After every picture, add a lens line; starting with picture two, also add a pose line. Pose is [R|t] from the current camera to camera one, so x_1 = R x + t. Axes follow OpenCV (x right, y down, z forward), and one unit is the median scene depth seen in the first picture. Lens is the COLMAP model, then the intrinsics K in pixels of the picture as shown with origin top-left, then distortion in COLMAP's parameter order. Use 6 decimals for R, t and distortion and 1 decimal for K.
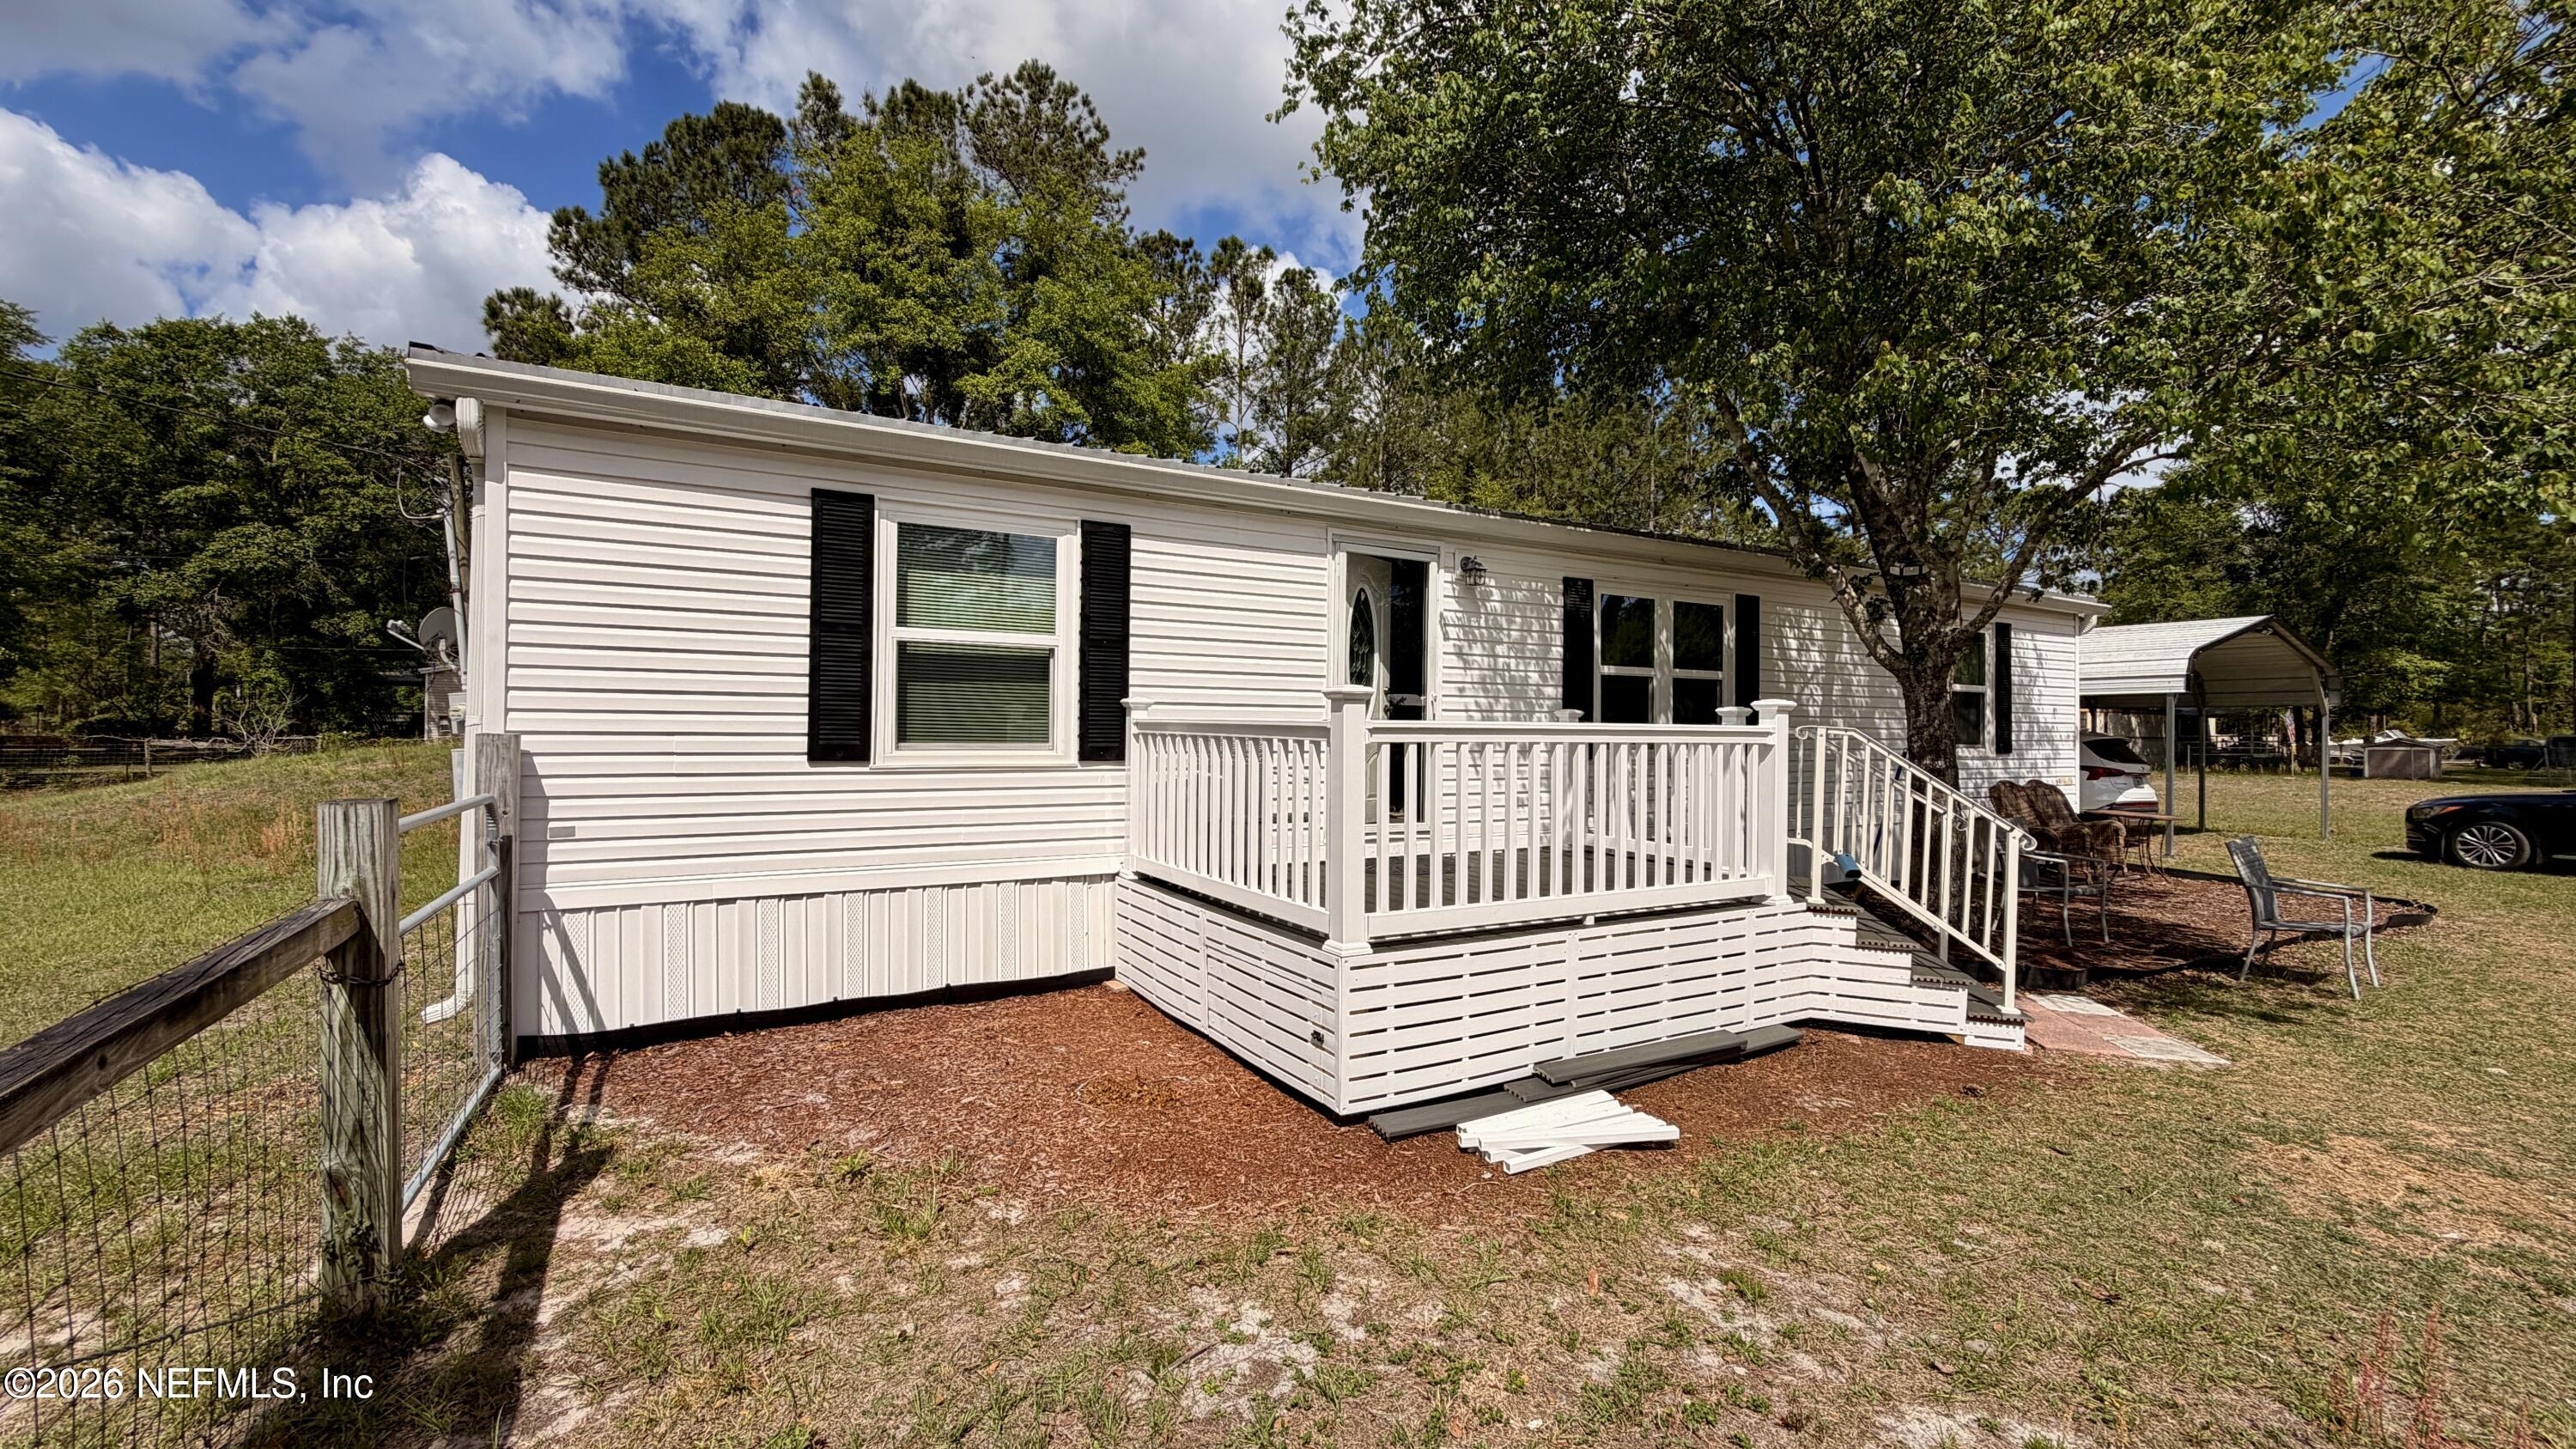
lens RADIAL K [[1025.7, 0, 1280.1], [0, 1025.7, 724.4], [0, 0, 1]] dist [0.000153, 0.000436]
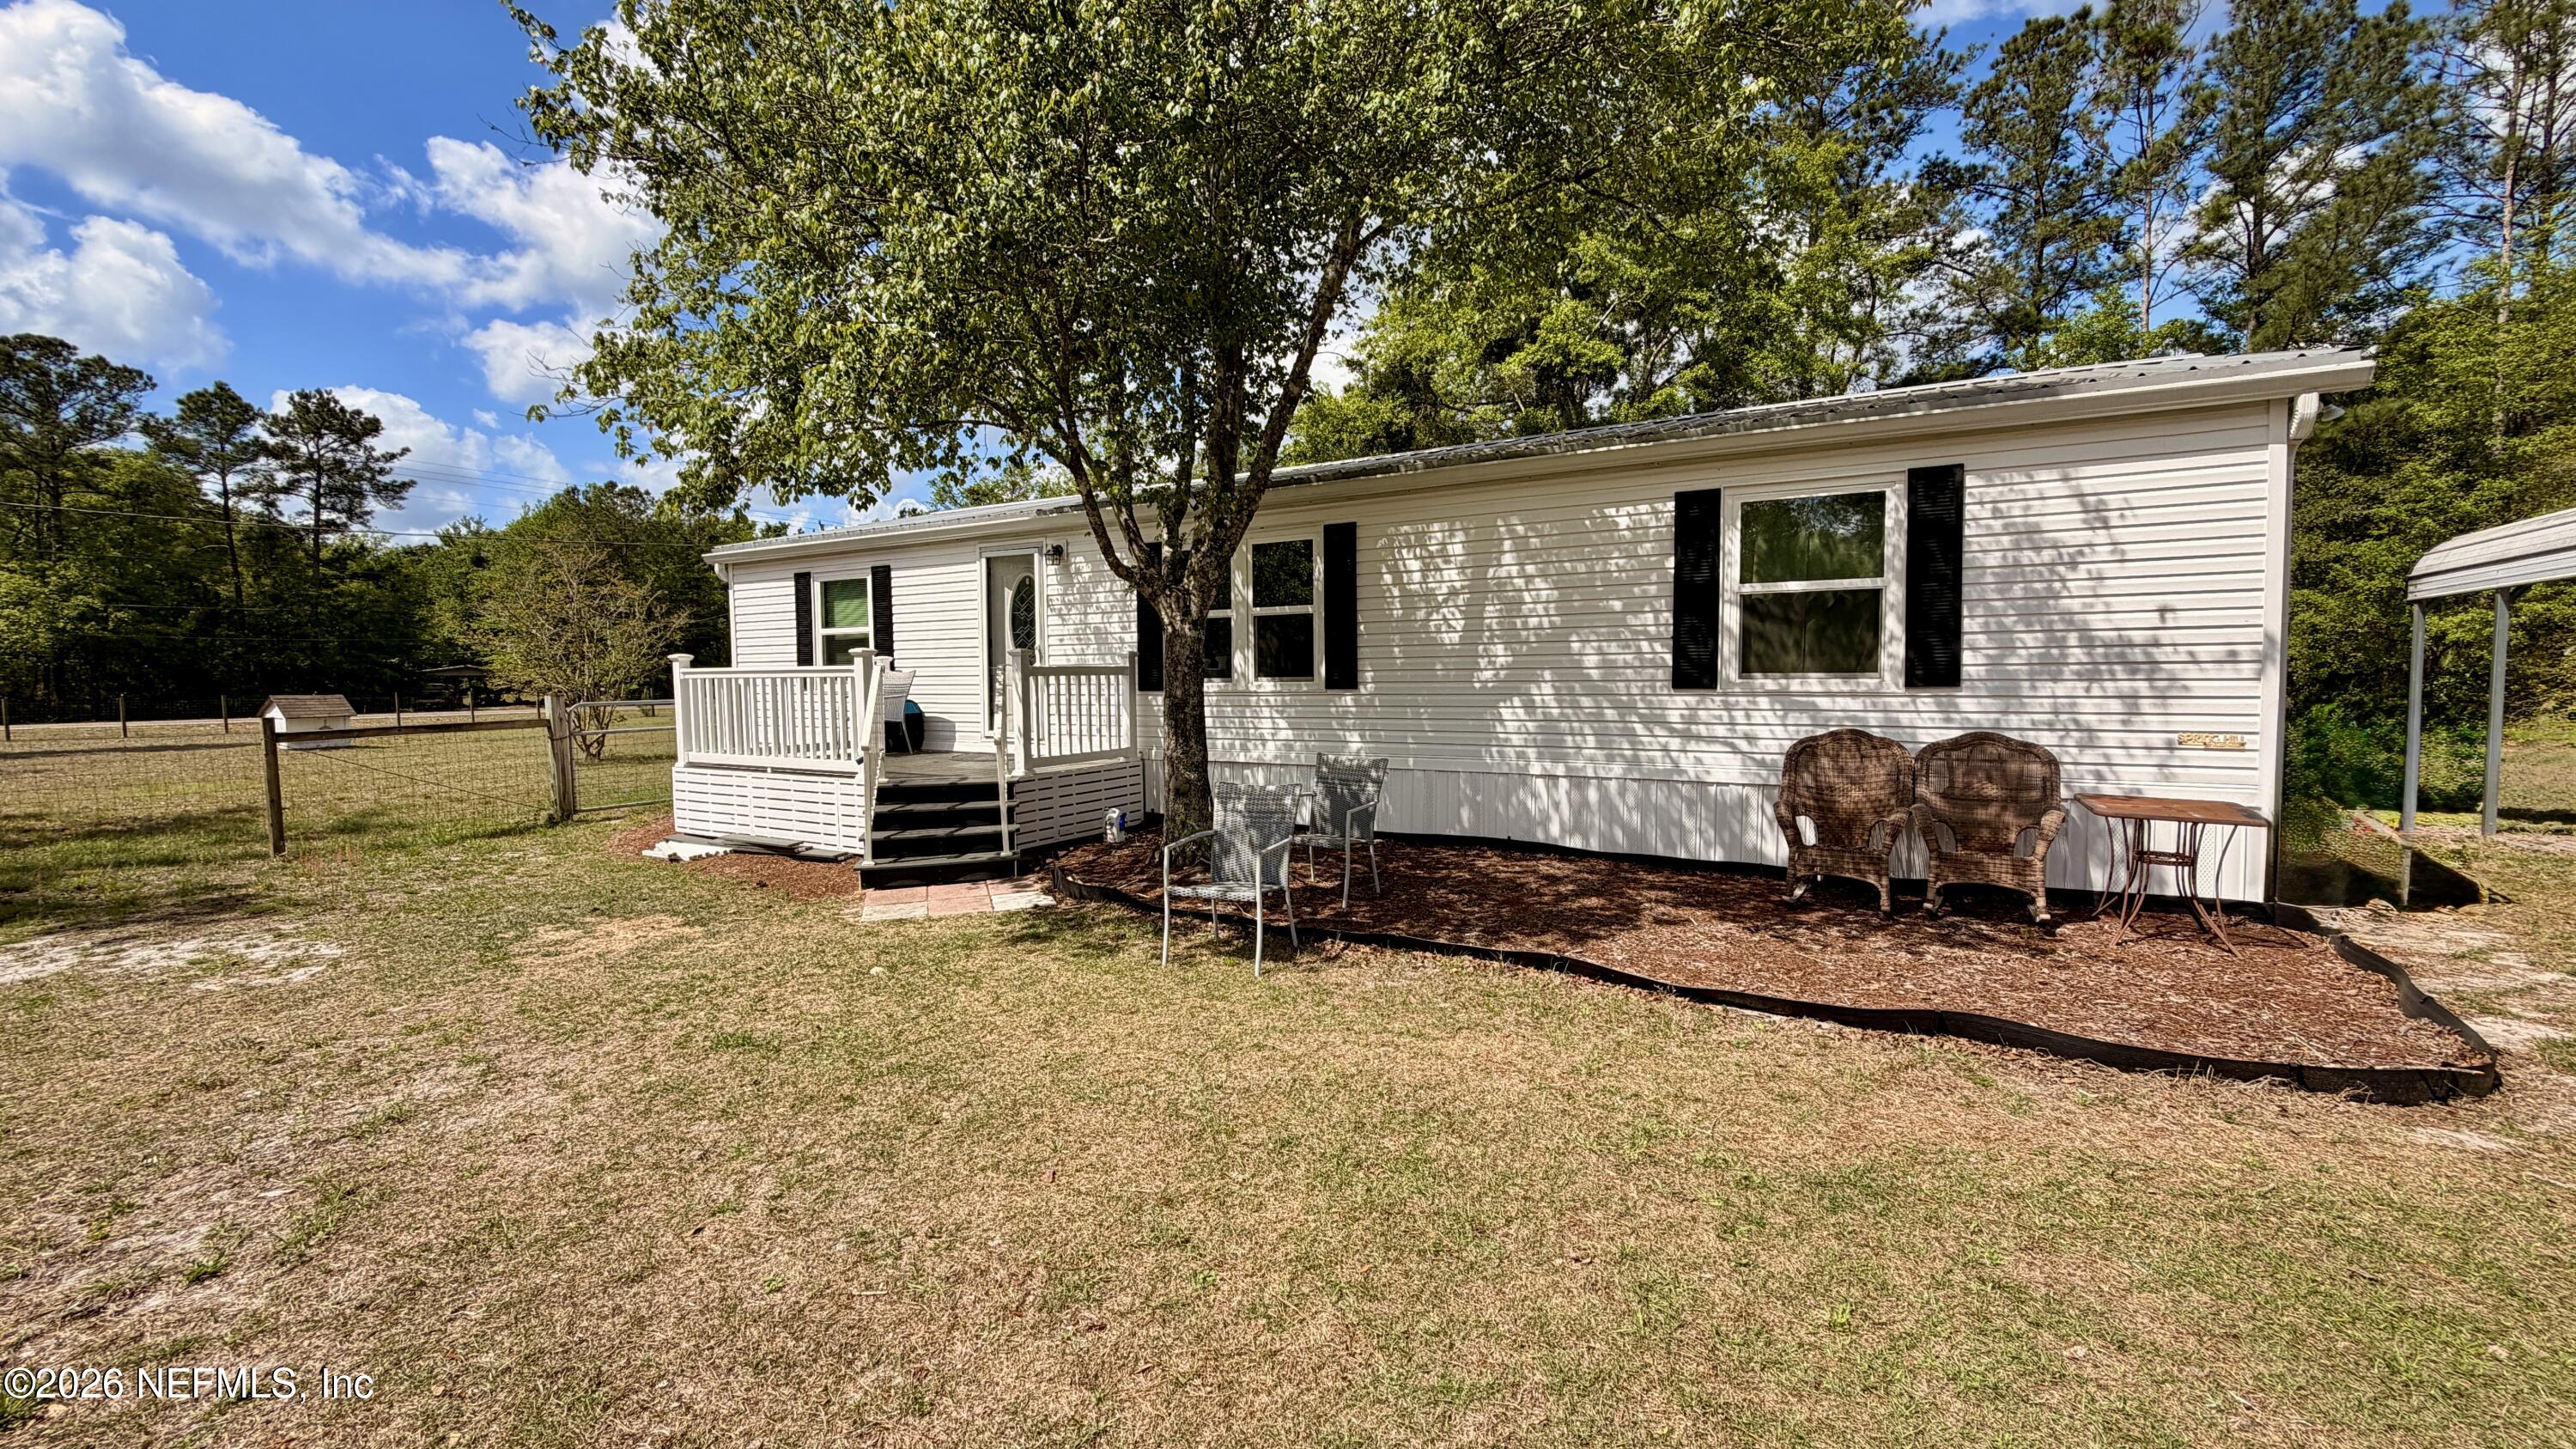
lens RADIAL K [[1087.7, 0, 1318.4], [0, 1087.7, 736.1], [0, 0, 1]] dist [-0.002206, -0.000290]
pose [[0.500237, 0.034594, -0.865197, 2.004311], [0.019541, 0.998496, 0.051222, 0.032875], [0.865668, -0.042530, 0.498809, 0.676900]]
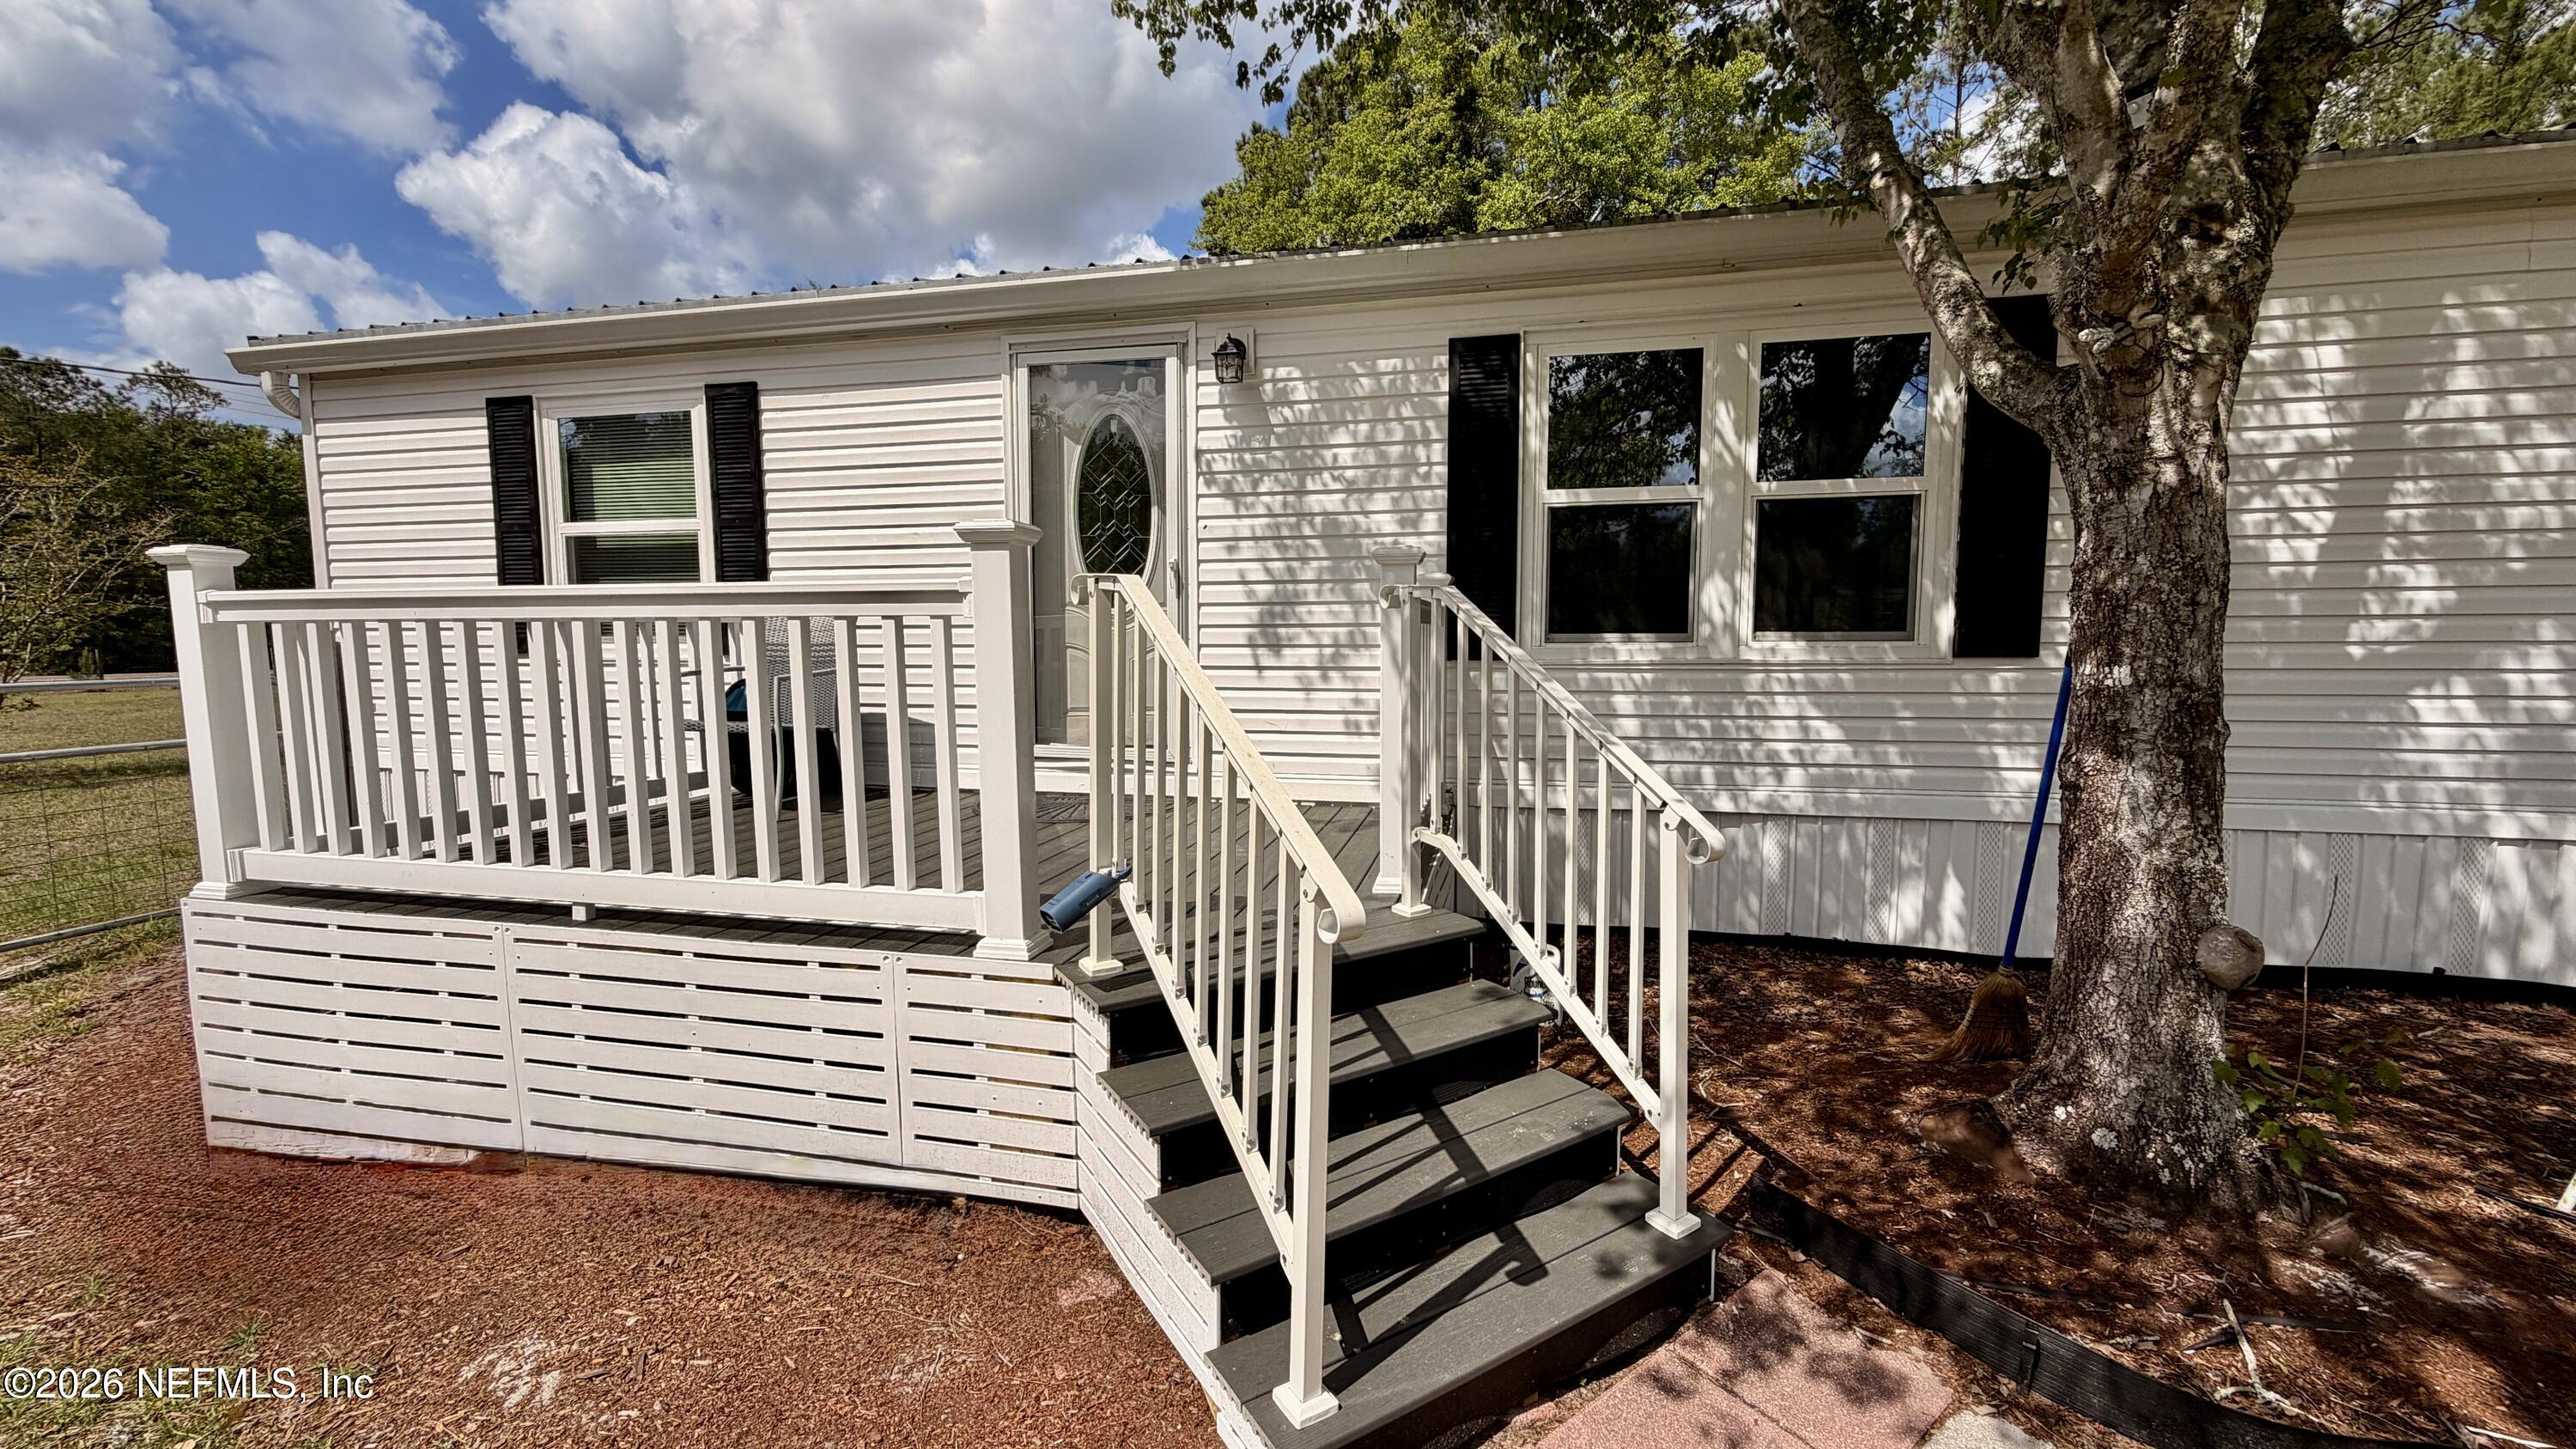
lens RADIAL K [[1025.7, 0, 1280.1], [0, 1025.7, 724.4], [0, 0, 1]] dist [0.000153, 0.000436]
pose [[0.736683, 0.047069, -0.674598, 0.778296], [0.013180, 0.996386, 0.083914, 0.026410], [0.676110, -0.070709, 0.733400, 0.649742]]
